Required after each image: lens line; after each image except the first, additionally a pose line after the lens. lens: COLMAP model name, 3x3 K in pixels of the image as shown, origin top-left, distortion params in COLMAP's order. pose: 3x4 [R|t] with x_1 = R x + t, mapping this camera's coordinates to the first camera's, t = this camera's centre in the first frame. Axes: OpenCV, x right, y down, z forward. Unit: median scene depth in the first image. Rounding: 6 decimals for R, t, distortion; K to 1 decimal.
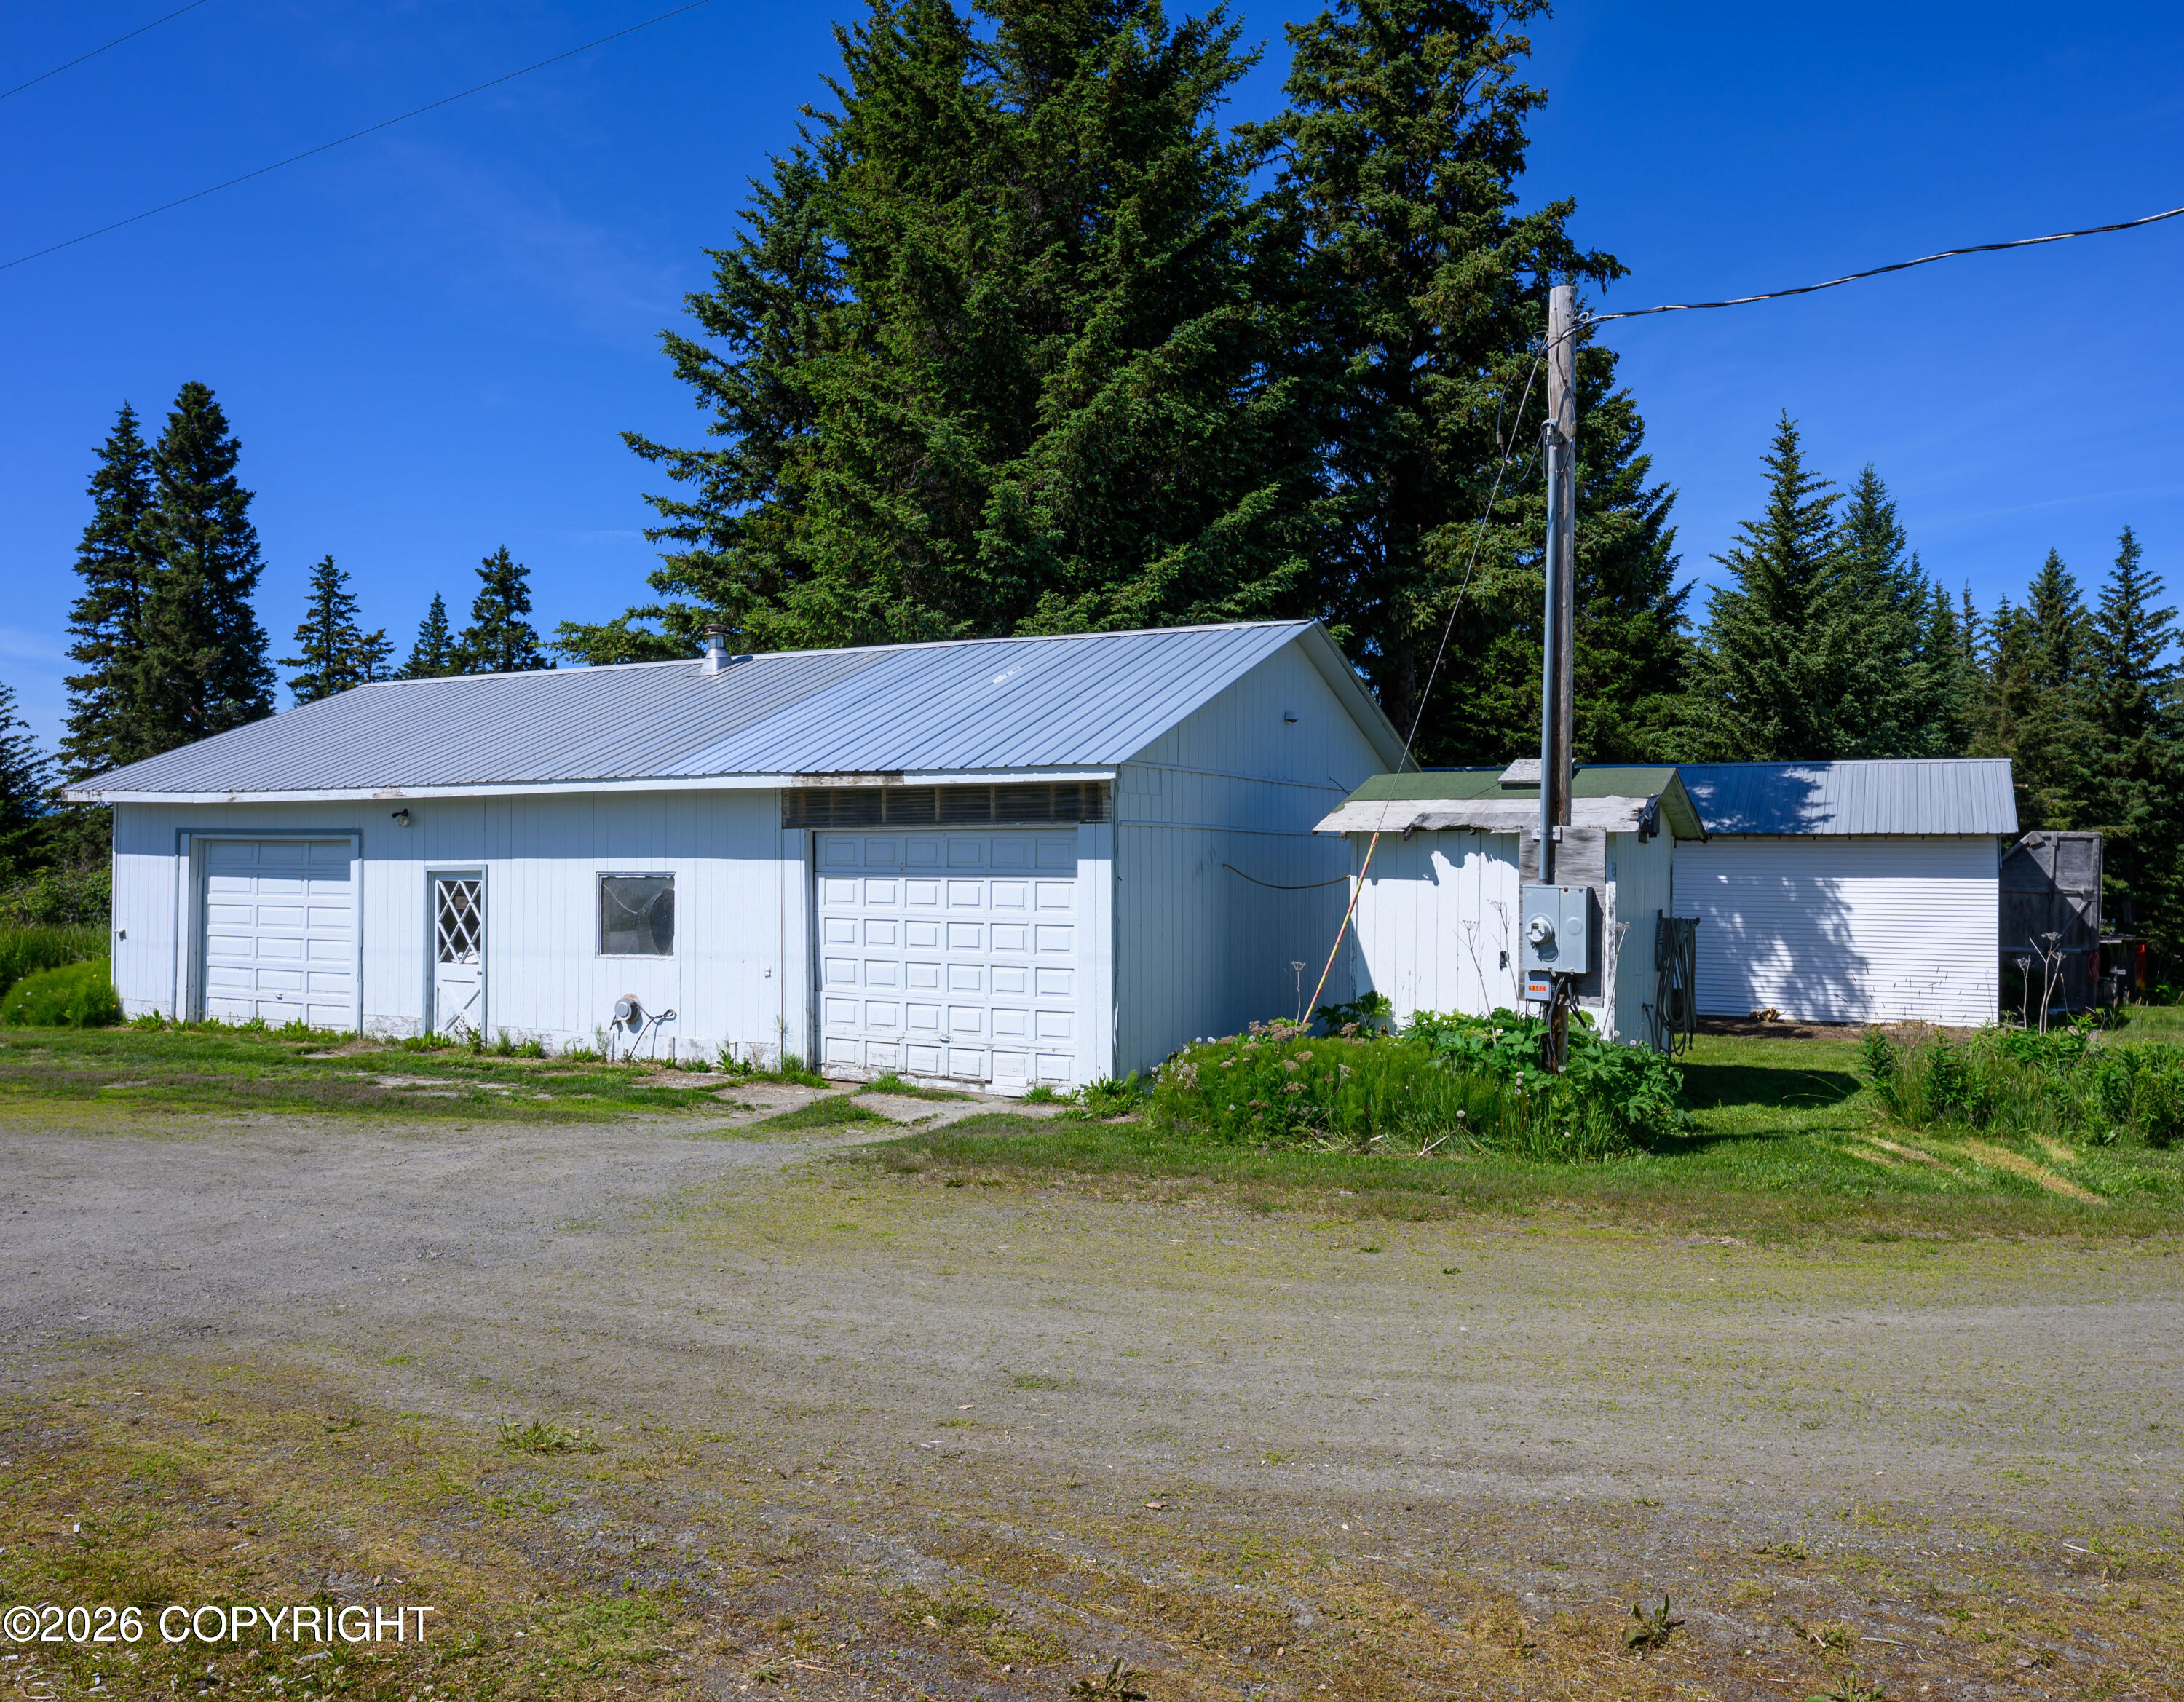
lens RADIAL K [[1555.4, 0, 1163.4], [0, 1555.4, 858.1], [0, 0, 1]] dist [0.000751, 0.001044]
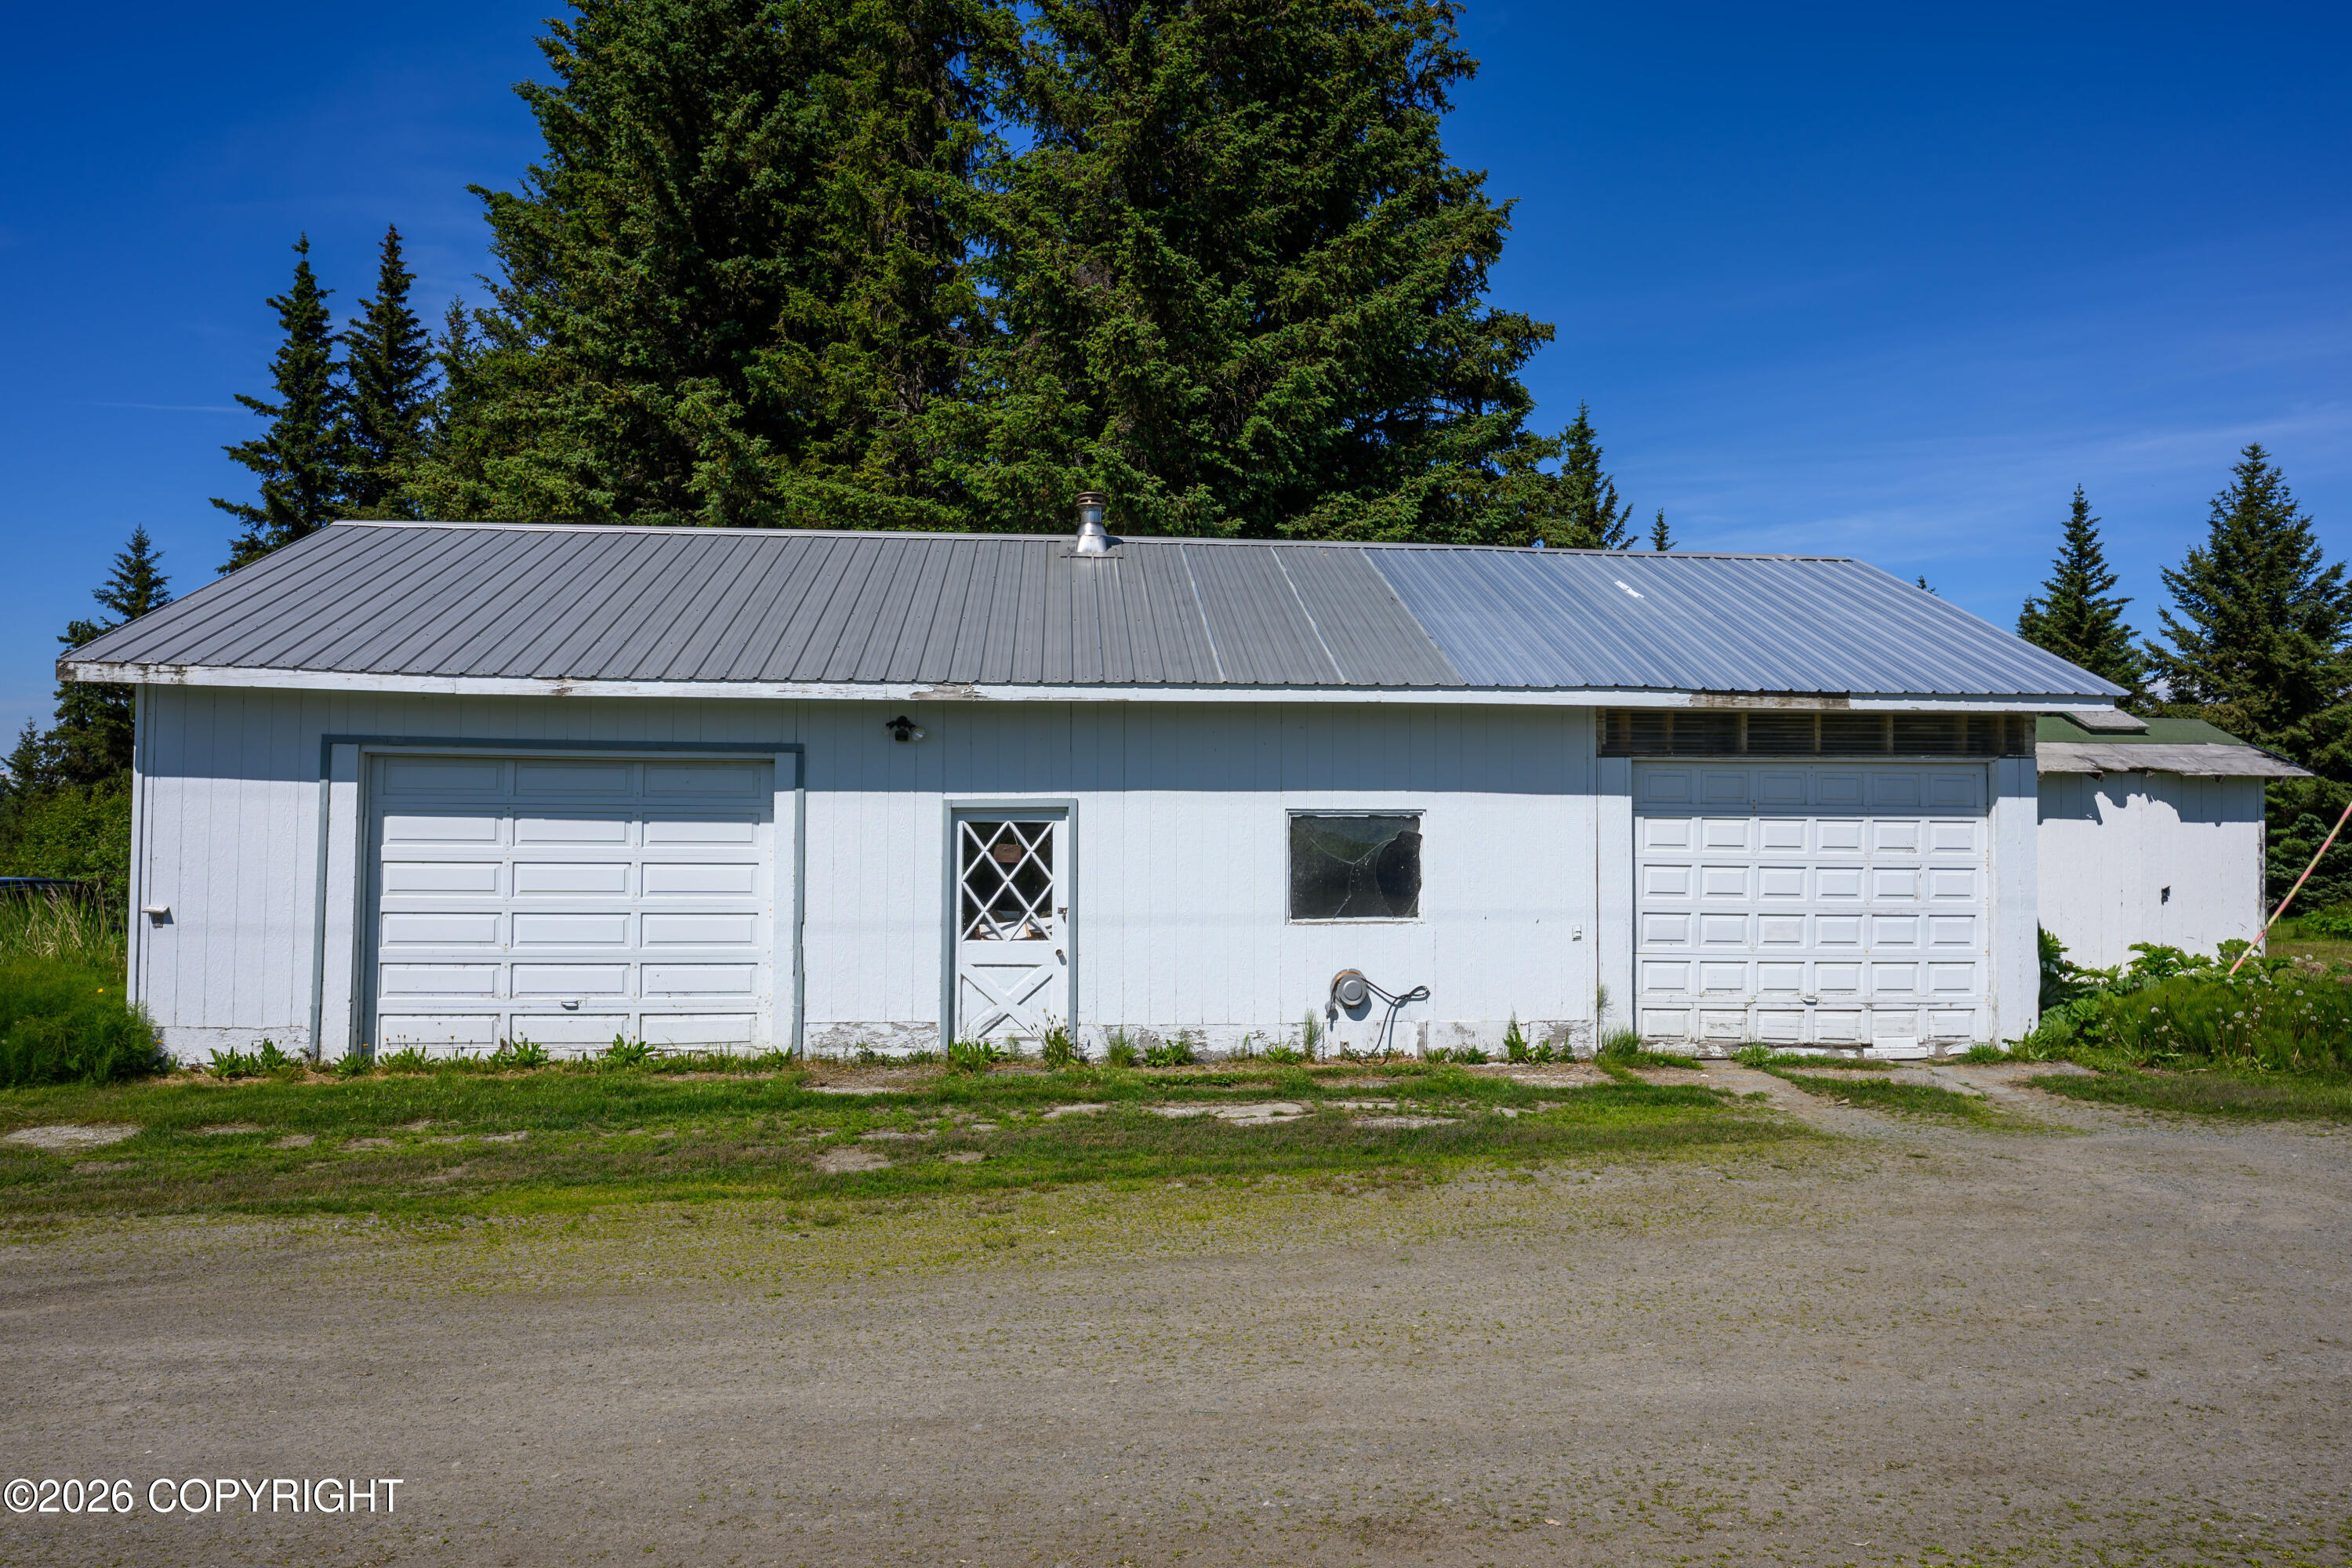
lens RADIAL K [[1534.8, 0, 1172.3], [0, 1534.8, 800.0], [0, 0, 1]] dist [0.000139, 0.004166]
pose [[0.855115, 0.006495, 0.518398, -0.668187], [-0.005730, 0.999979, -0.003077, 0.005858], [-0.518407, -0.000339, 0.855134, 0.332499]]
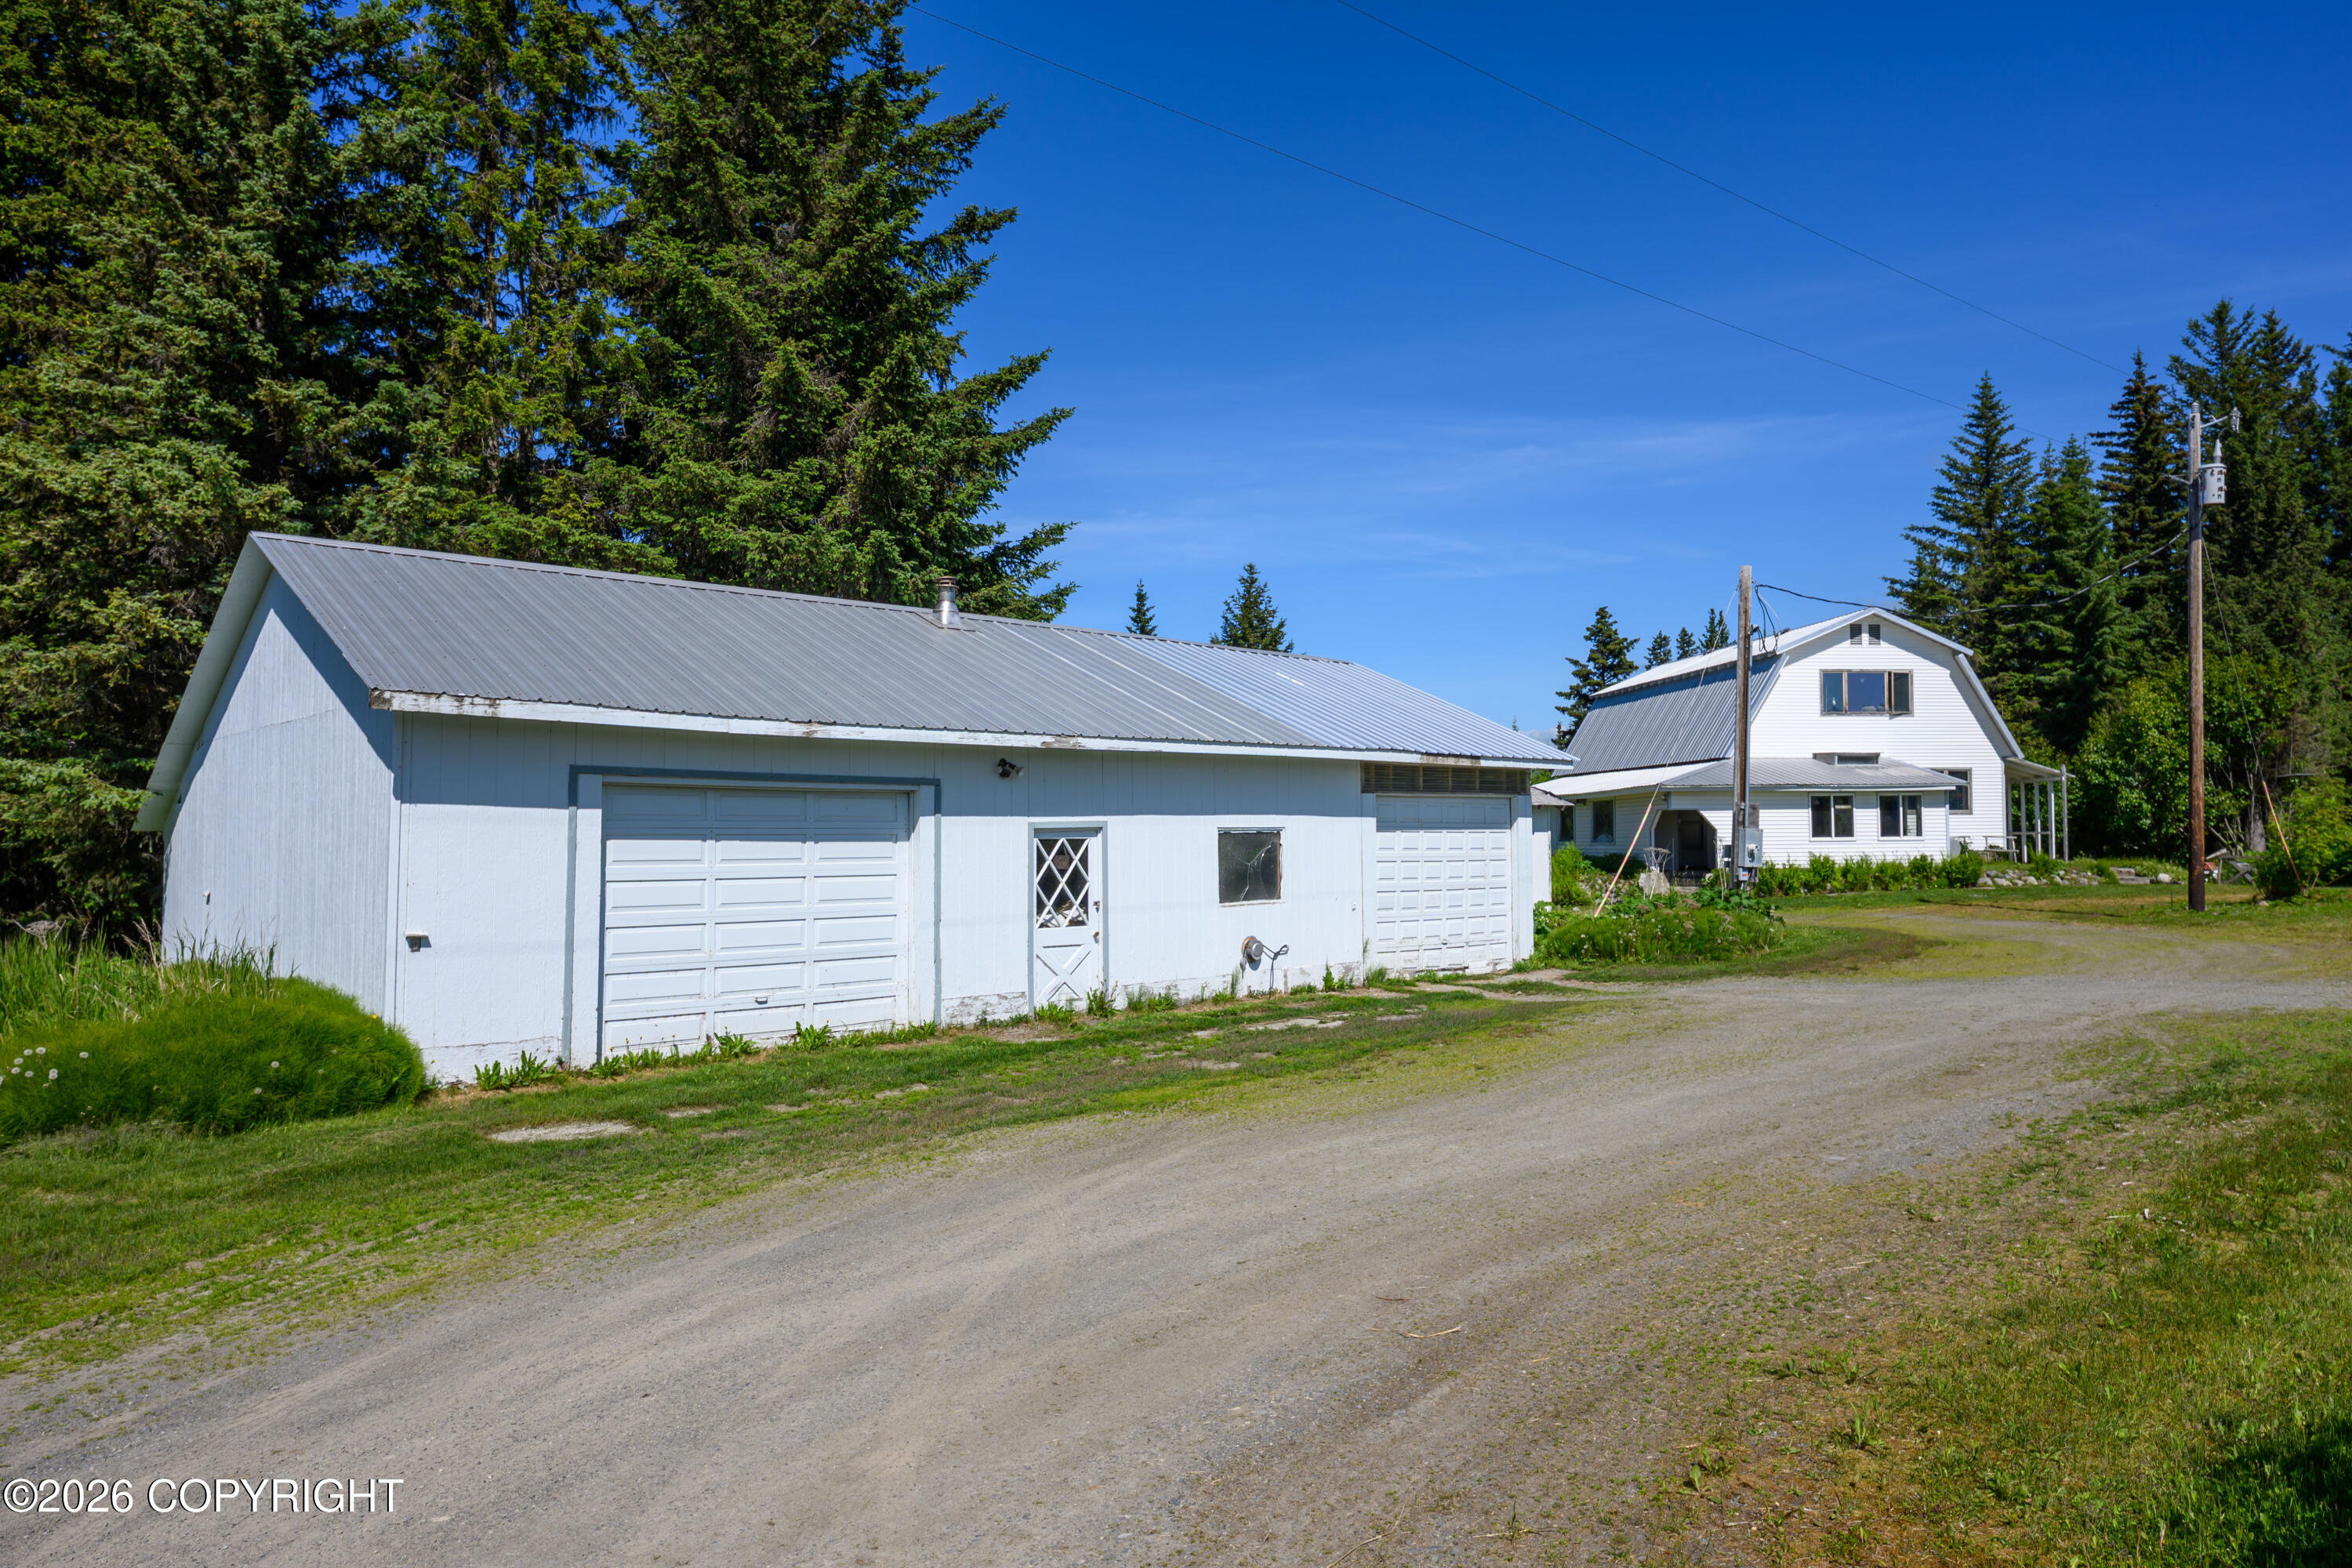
lens RADIAL K [[1515.5, 0, 1181.9], [0, 1515.5, 793.6], [0, 0, 1]] dist [0.001728, -0.002493]
pose [[0.347957, 0.021811, 0.937257, -1.148254], [0.004272, 0.999682, -0.024850, 0.009430], [-0.937501, 0.012650, 0.347754, 0.549974]]
